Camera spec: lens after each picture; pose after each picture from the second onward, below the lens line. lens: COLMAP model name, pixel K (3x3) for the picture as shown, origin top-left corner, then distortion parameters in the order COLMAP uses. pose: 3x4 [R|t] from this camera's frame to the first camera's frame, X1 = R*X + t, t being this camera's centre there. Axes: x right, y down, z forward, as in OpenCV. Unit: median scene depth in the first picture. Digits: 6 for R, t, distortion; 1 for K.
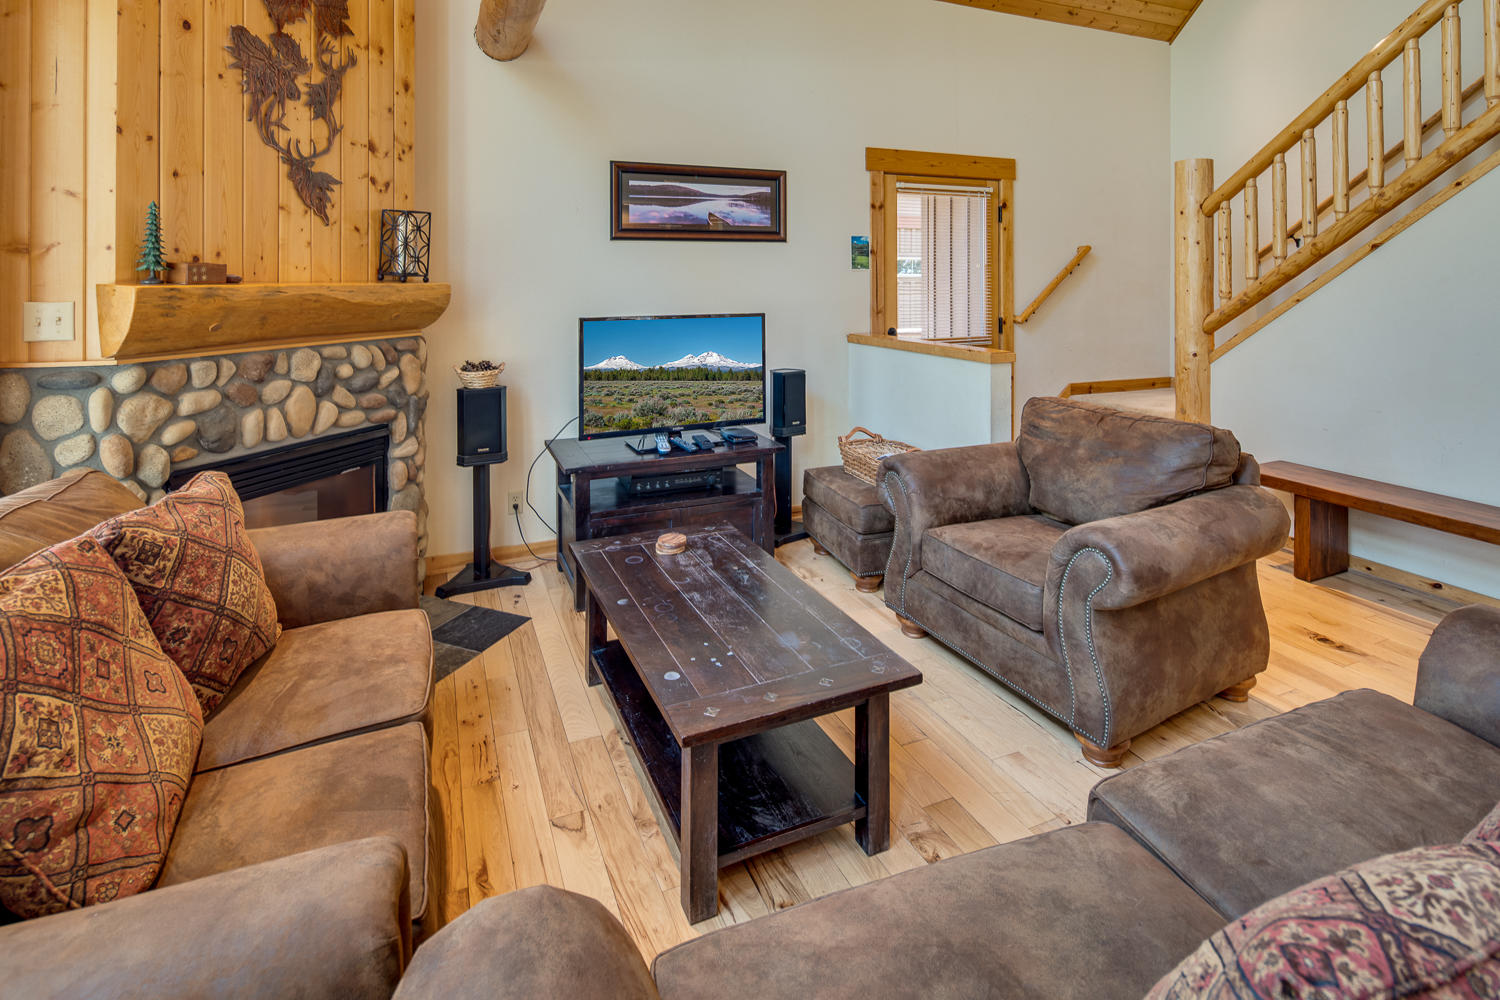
lens RADIAL K [[735.7, 0, 744.8], [0, 735.7, 274.6], [0, 0, 1]] dist [0.005274, -0.006626]
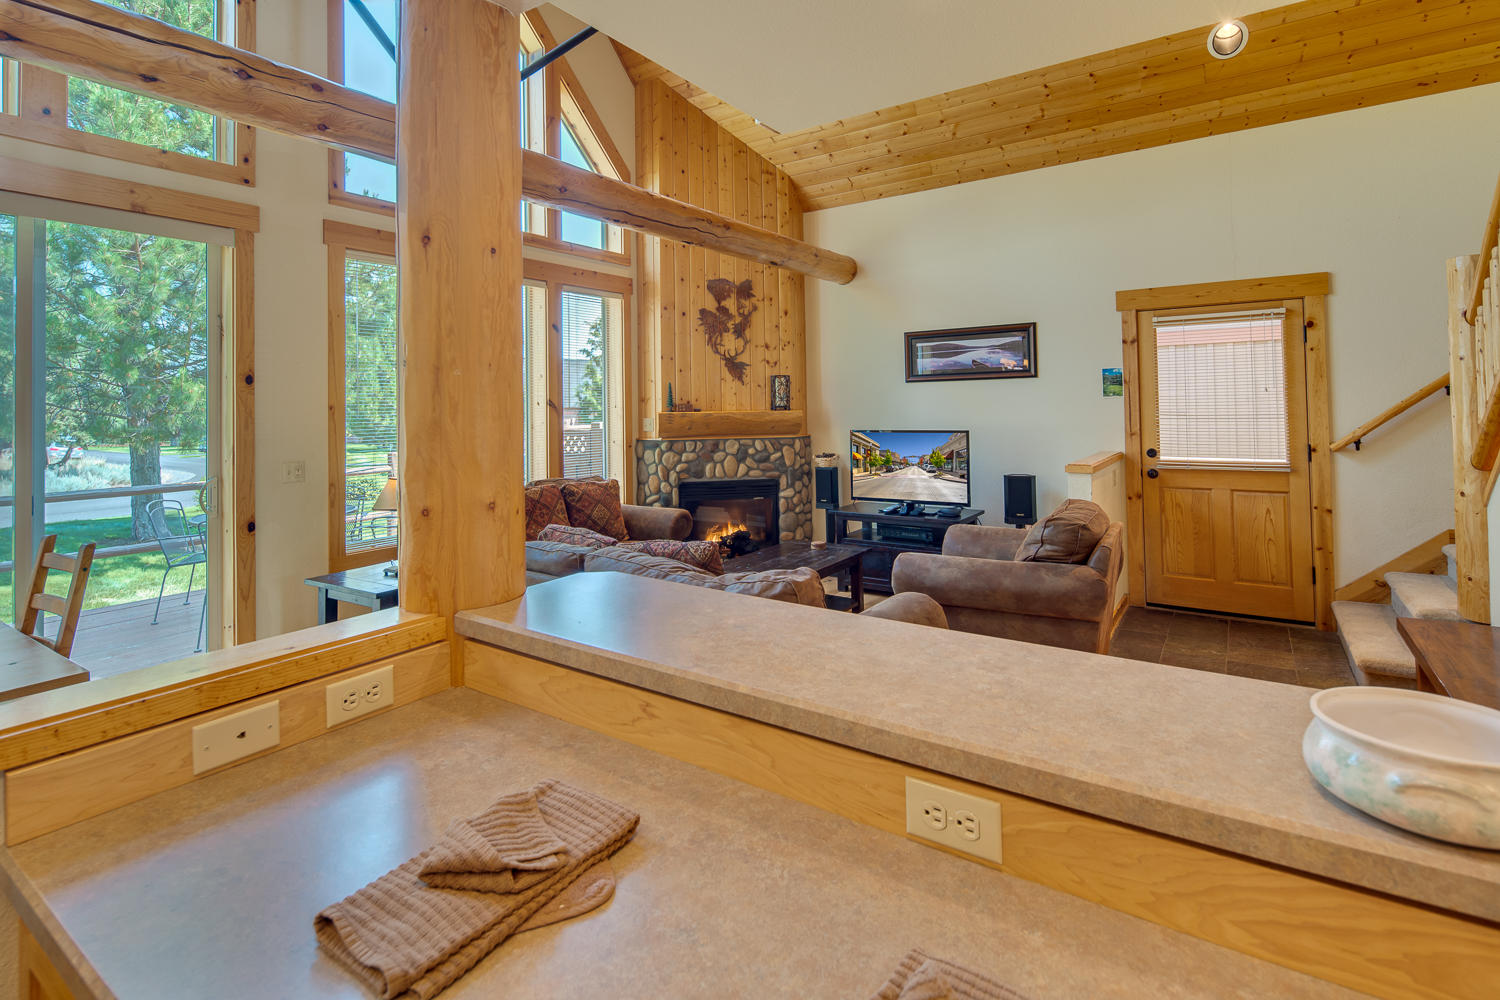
lens RADIAL K [[735.7, 0, 745.9], [0, 735.7, 388.5], [0, 0, 1]] dist [0.005274, -0.006626]
pose [[0.528888, -0.028519, -0.848212, 1.330788], [0.017226, 0.999590, -0.022867, -0.005708], [0.848517, -0.002517, 0.529163, -0.174660]]
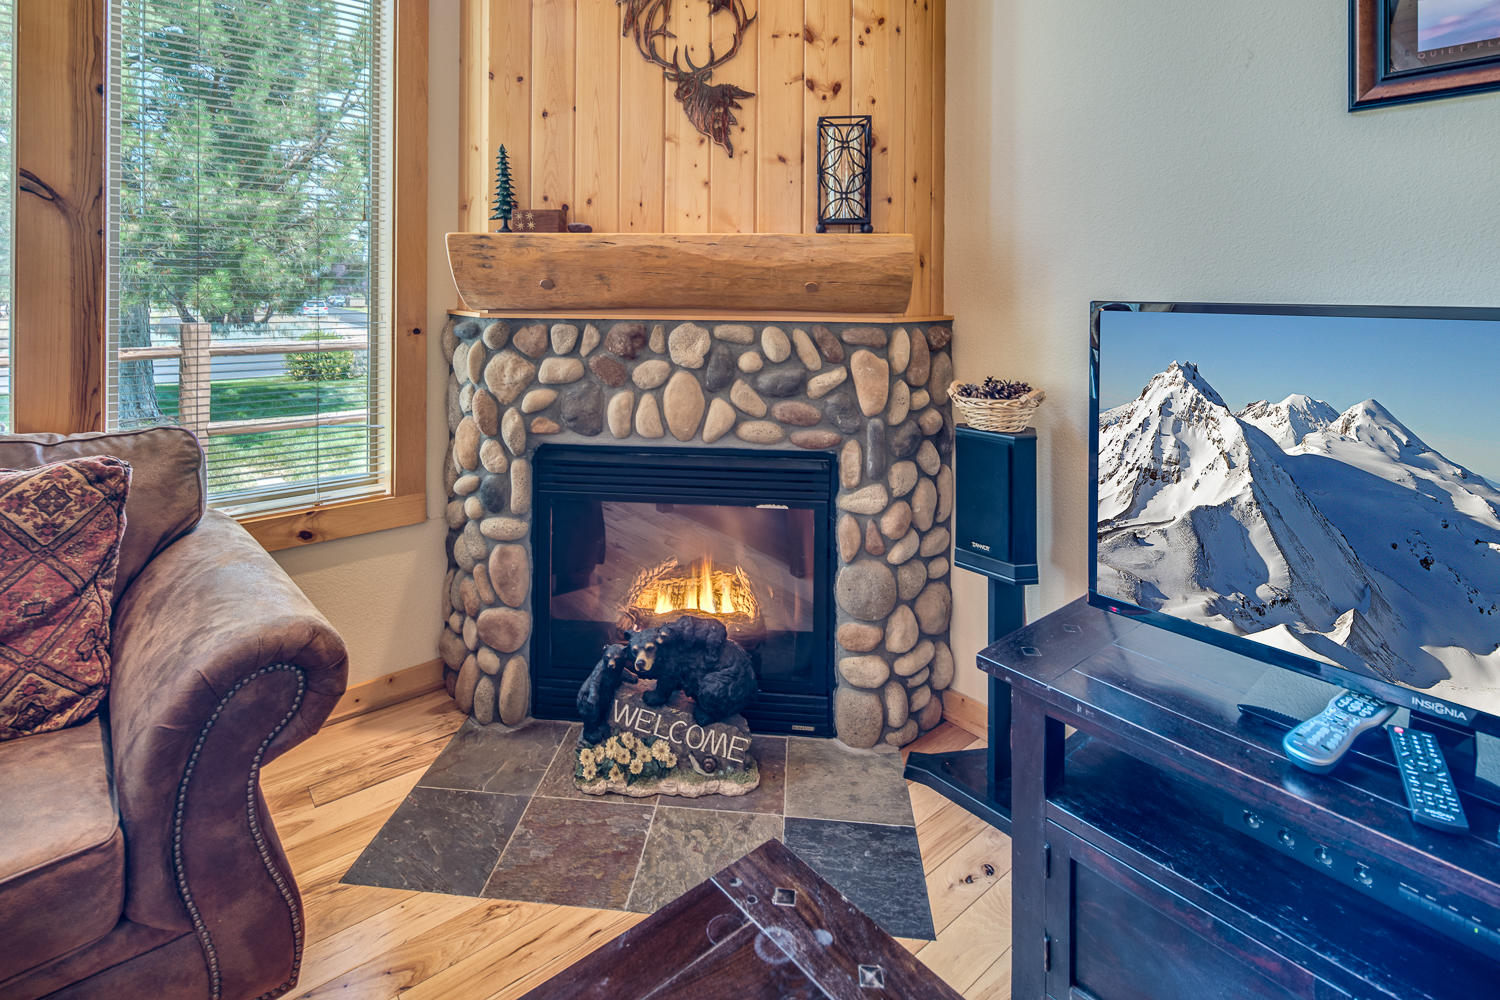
lens RADIAL K [[735.7, 0, 731.2], [0, 735.7, 291.5], [0, 0, 1]] dist [0.005274, -0.006626]
pose [[0.269101, 0.003155, -0.963107, 0.129545], [-0.006037, 0.999981, 0.001589, 0.064316], [0.963093, 0.005386, 0.269115, 0.806985]]
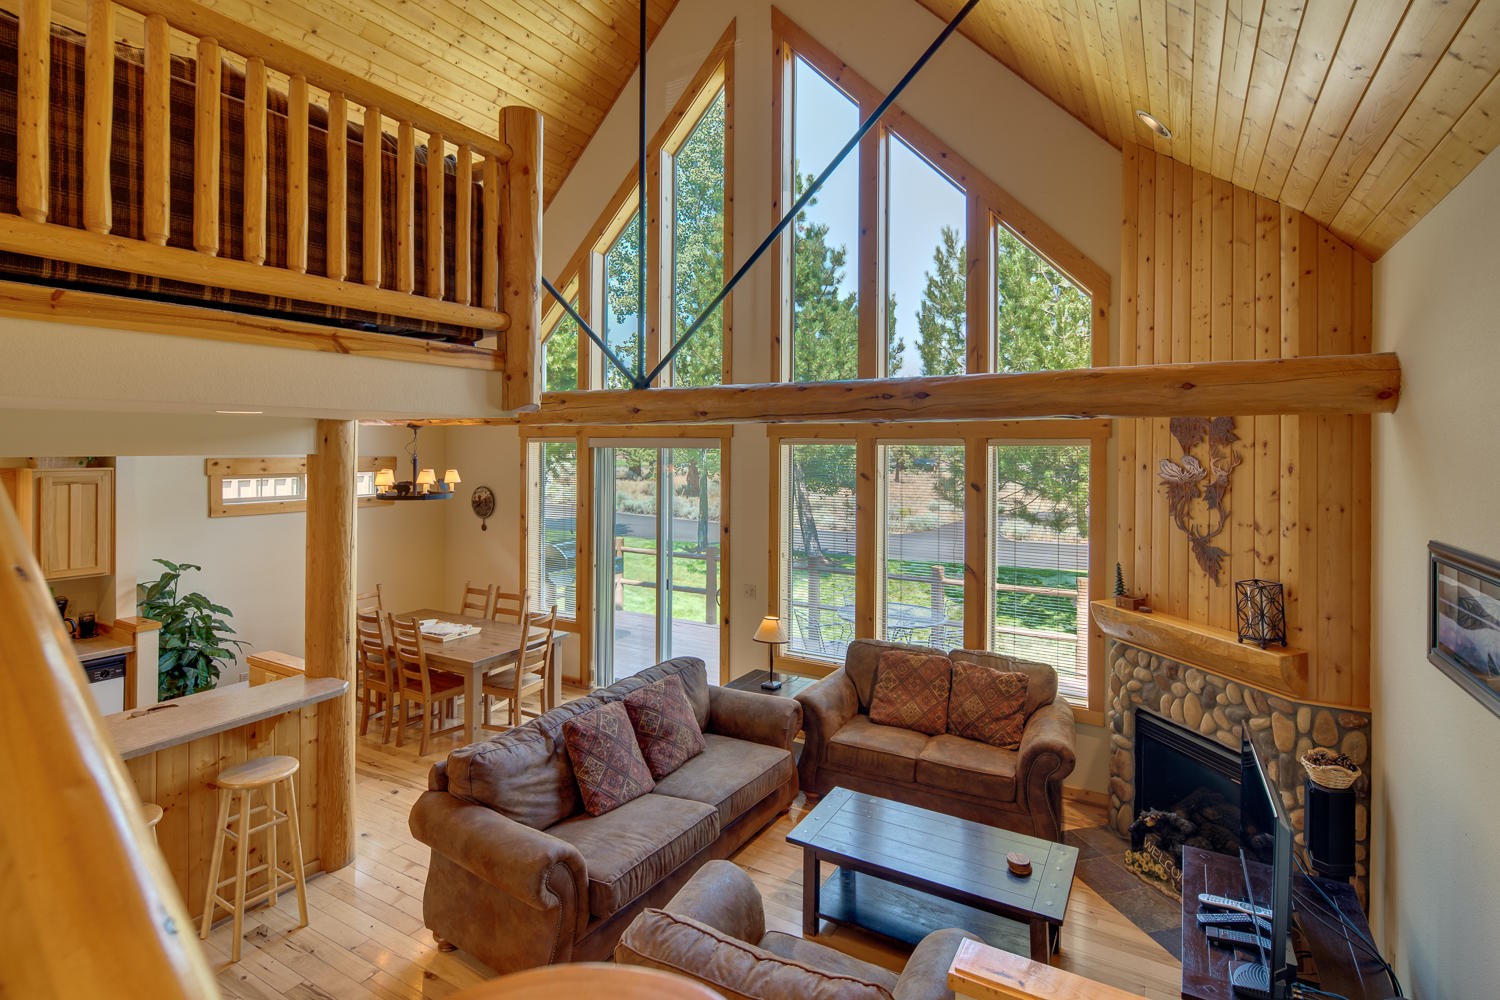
lens RADIAL K [[735.7, 0, 748.6], [0, 735.7, 446.4], [0, 0, 1]] dist [0.005274, -0.006626]
pose [[-0.807358, -0.010585, -0.589967, 0.939636], [-0.009942, 0.999941, -0.004336, -0.311470], [0.589978, 0.002365, -0.807416, 1.588551]]
